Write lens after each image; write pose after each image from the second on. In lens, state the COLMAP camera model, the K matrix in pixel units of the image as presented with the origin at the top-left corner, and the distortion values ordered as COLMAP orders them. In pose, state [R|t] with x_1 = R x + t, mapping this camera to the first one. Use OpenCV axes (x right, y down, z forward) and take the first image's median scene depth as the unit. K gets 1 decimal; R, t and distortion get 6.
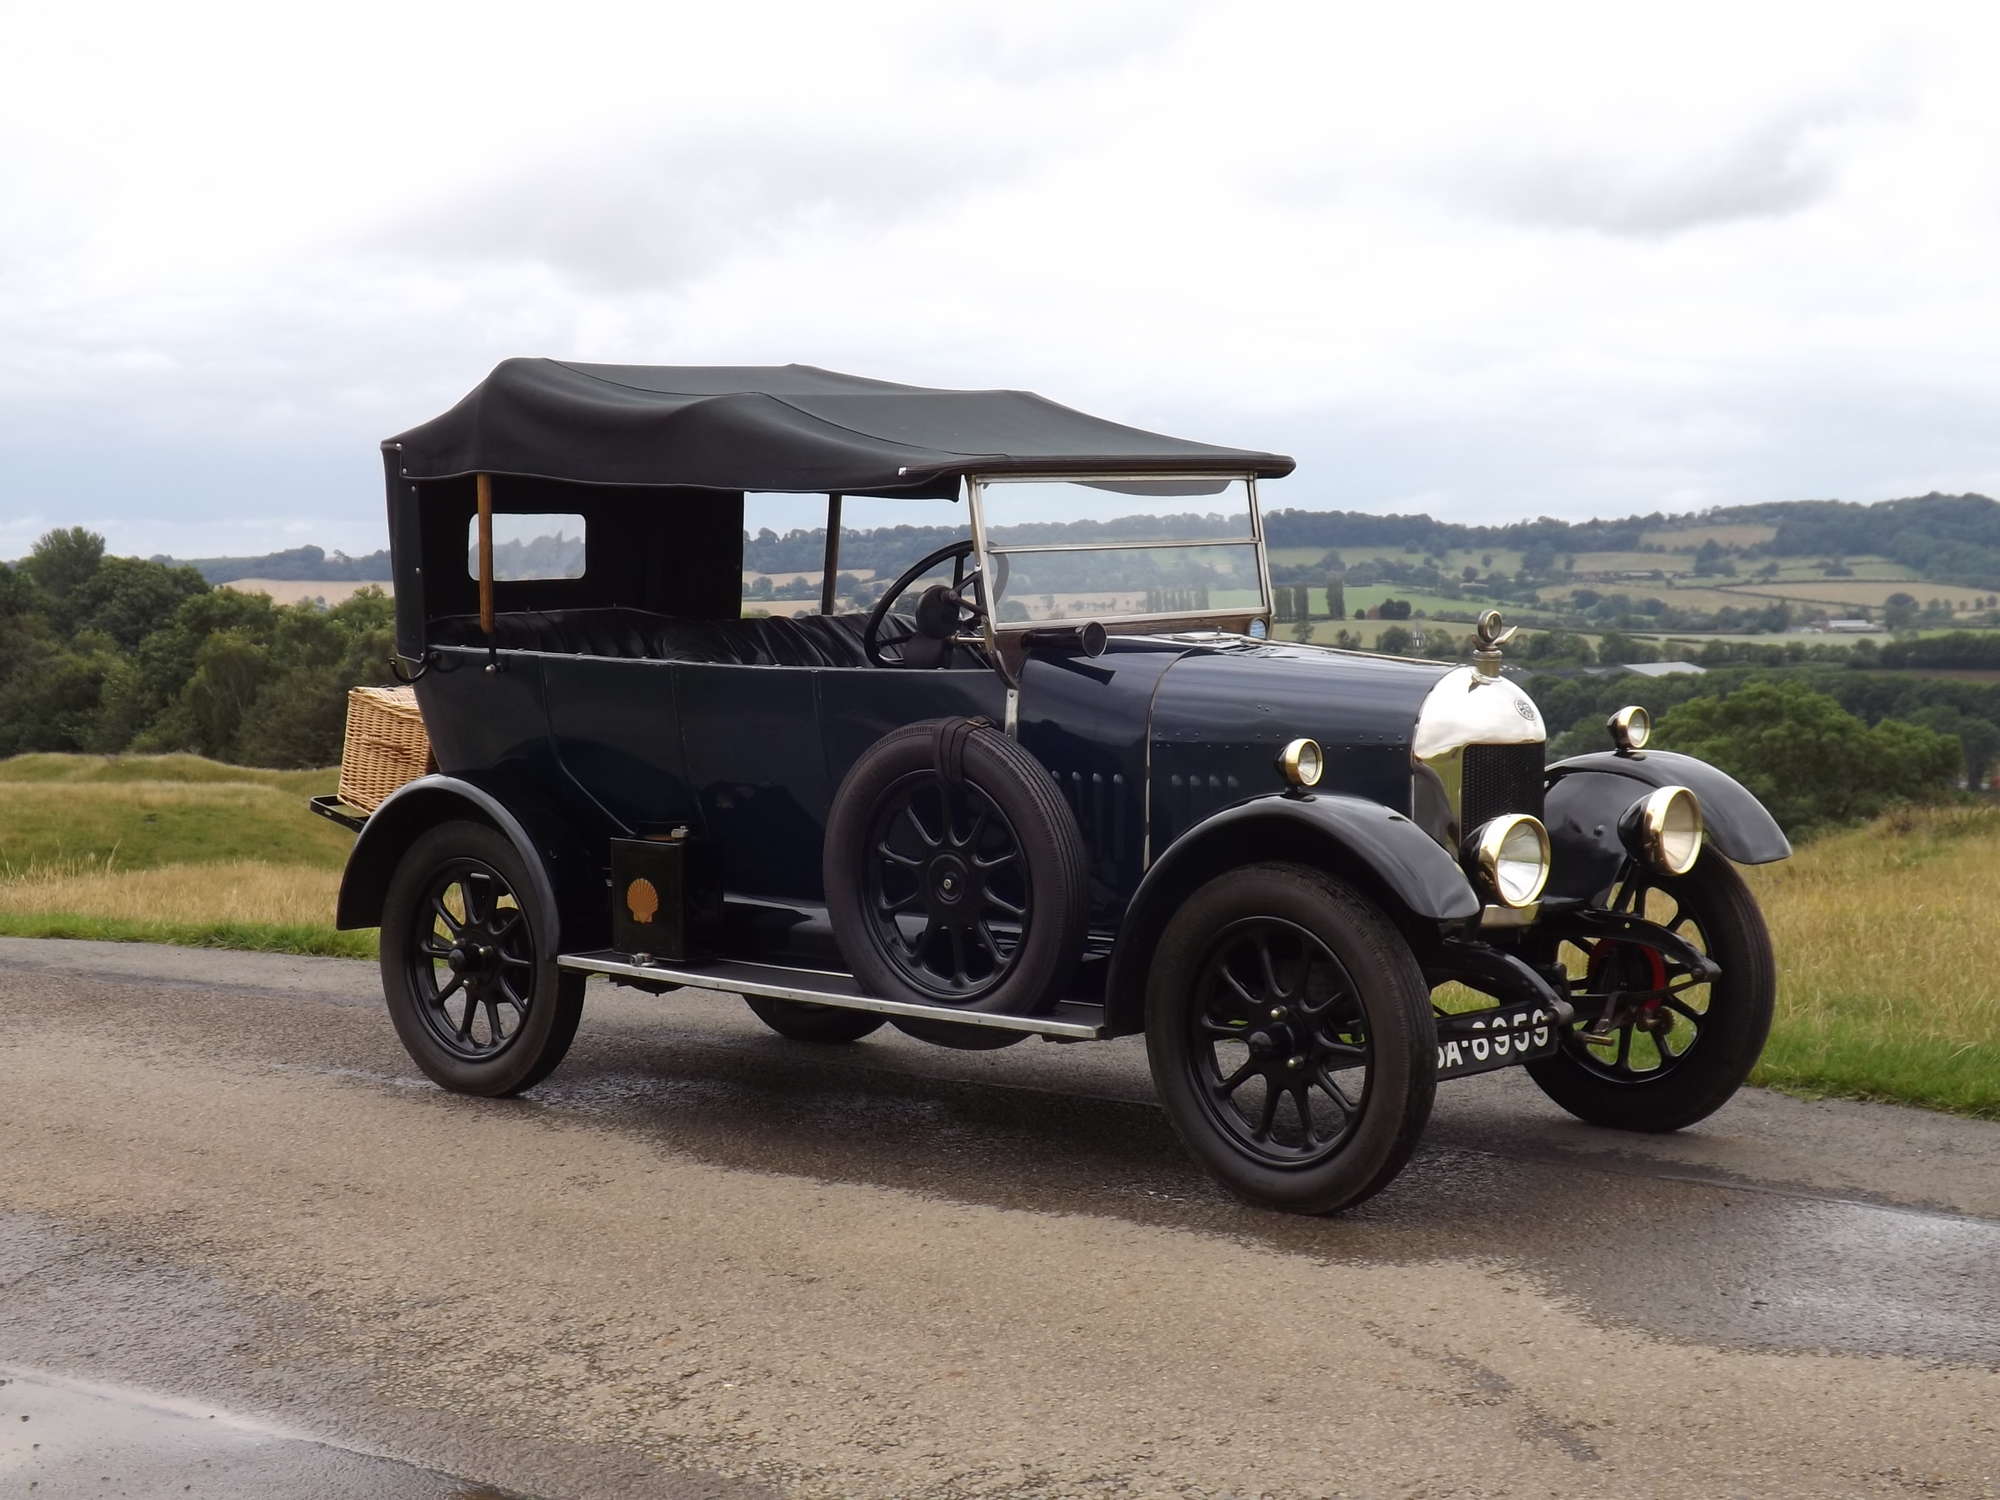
lens RADIAL K [[3257.7, 0, 1000.2], [0, 3257.7, 746.8], [0, 0, 1]] dist [-0.011521, 0.000000]
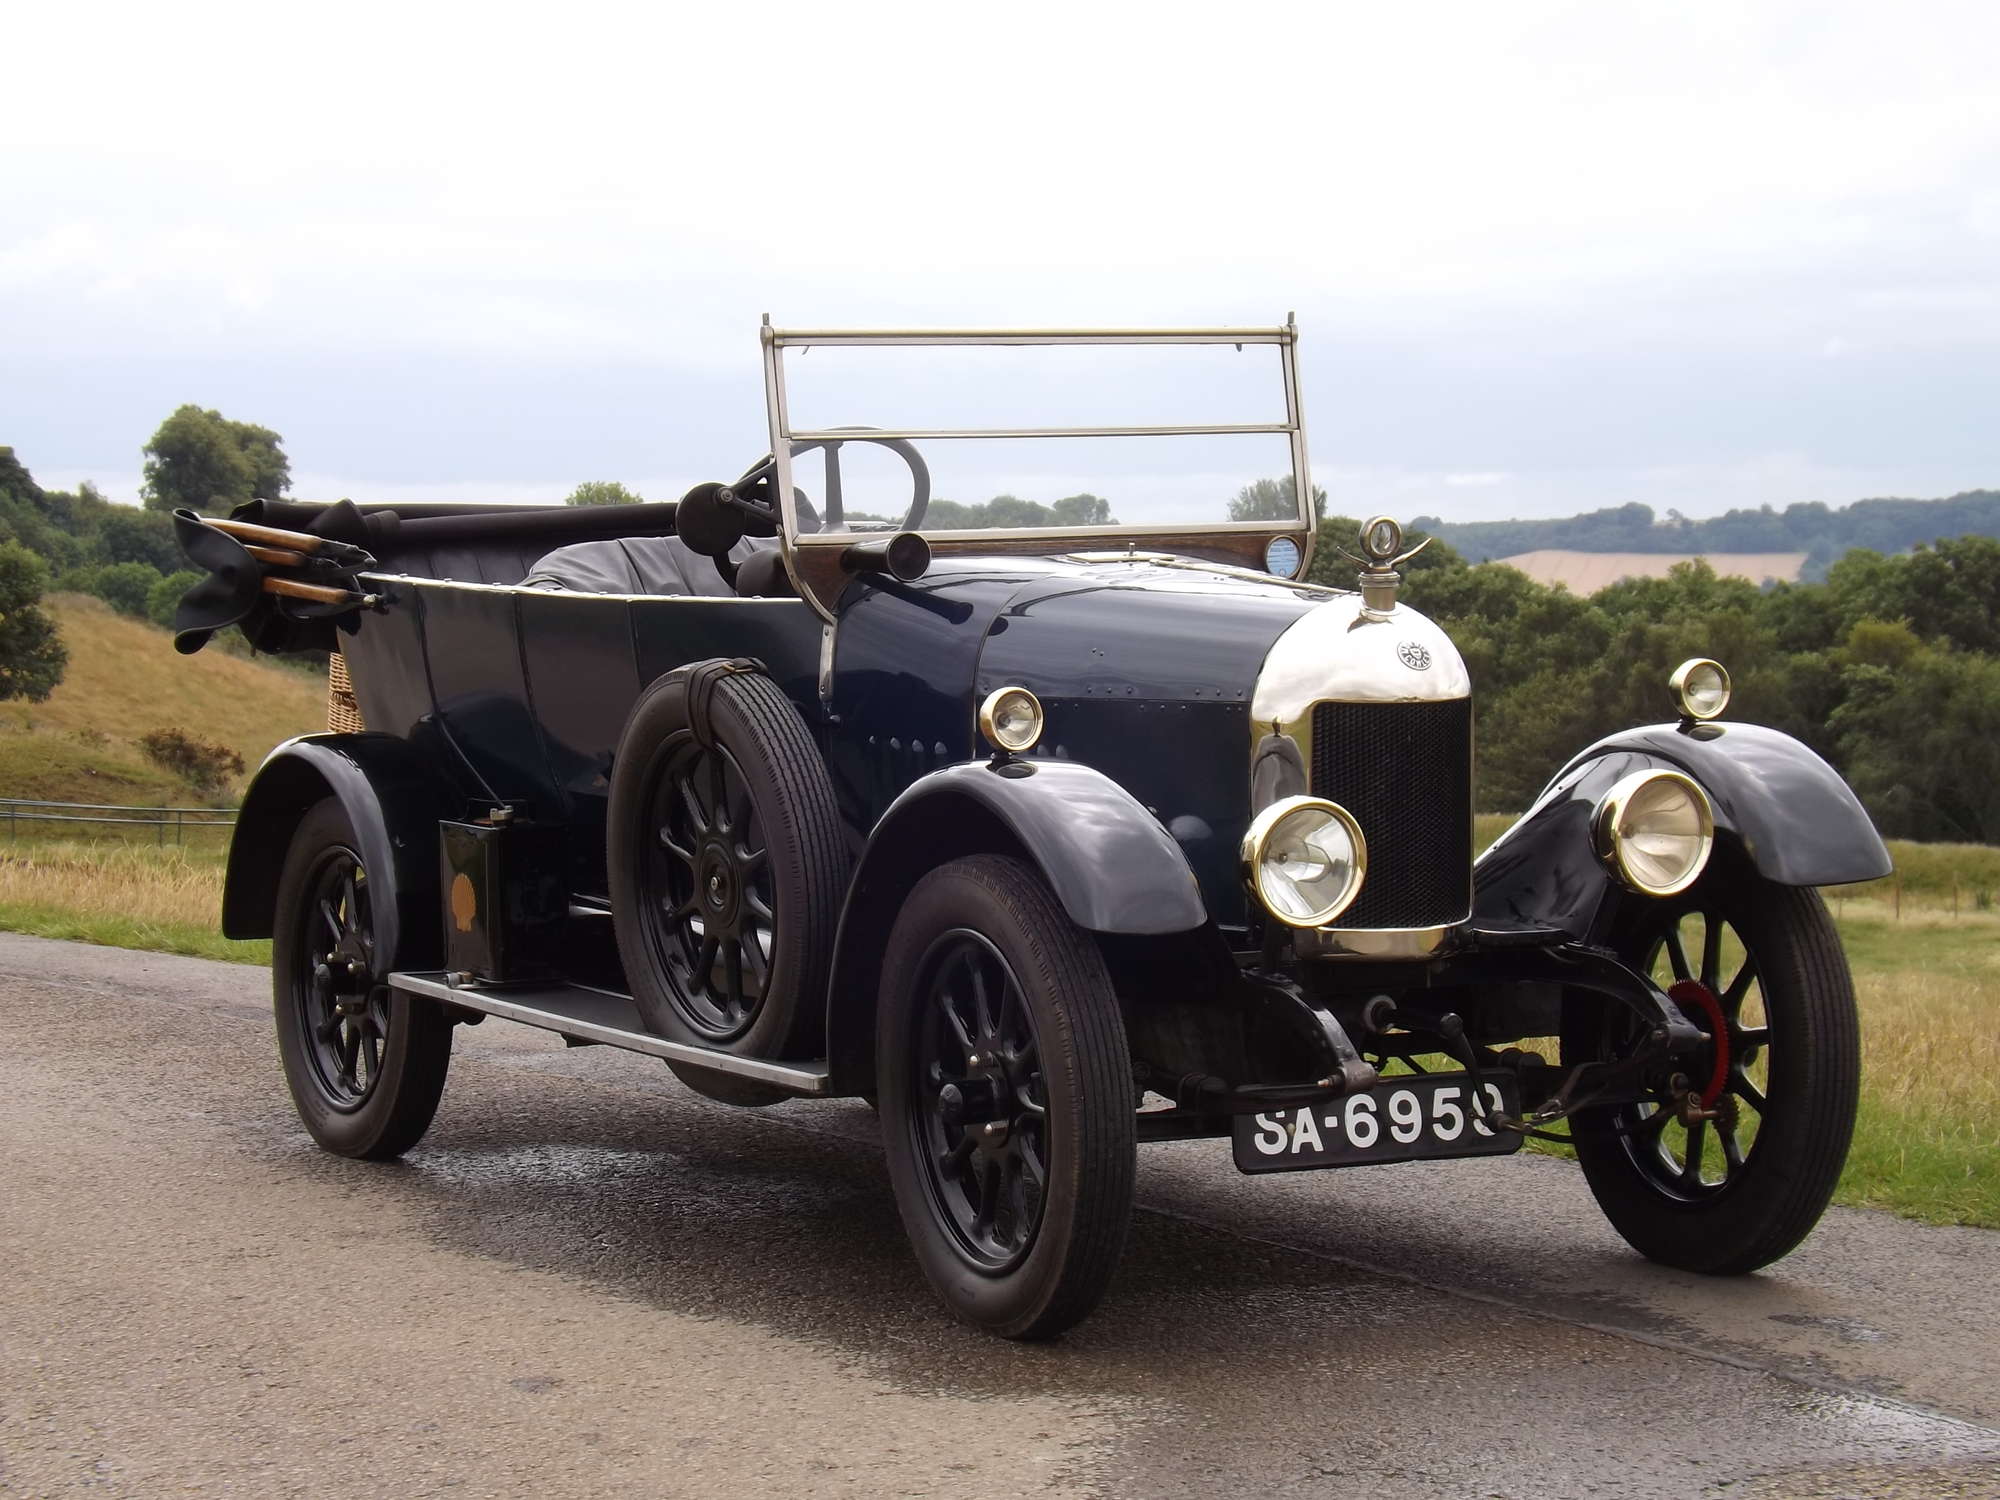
lens RADIAL K [[4735.4, 0, 1001.9], [0, 4735.4, 748.9], [0, 0, 1]] dist [0.032899, 0.000000]
pose [[0.946169, 0.017771, -0.323184, 0.392394], [-0.020539, 0.999776, -0.005157, 0.015324], [0.323020, 0.011518, 0.946322, -0.007585]]
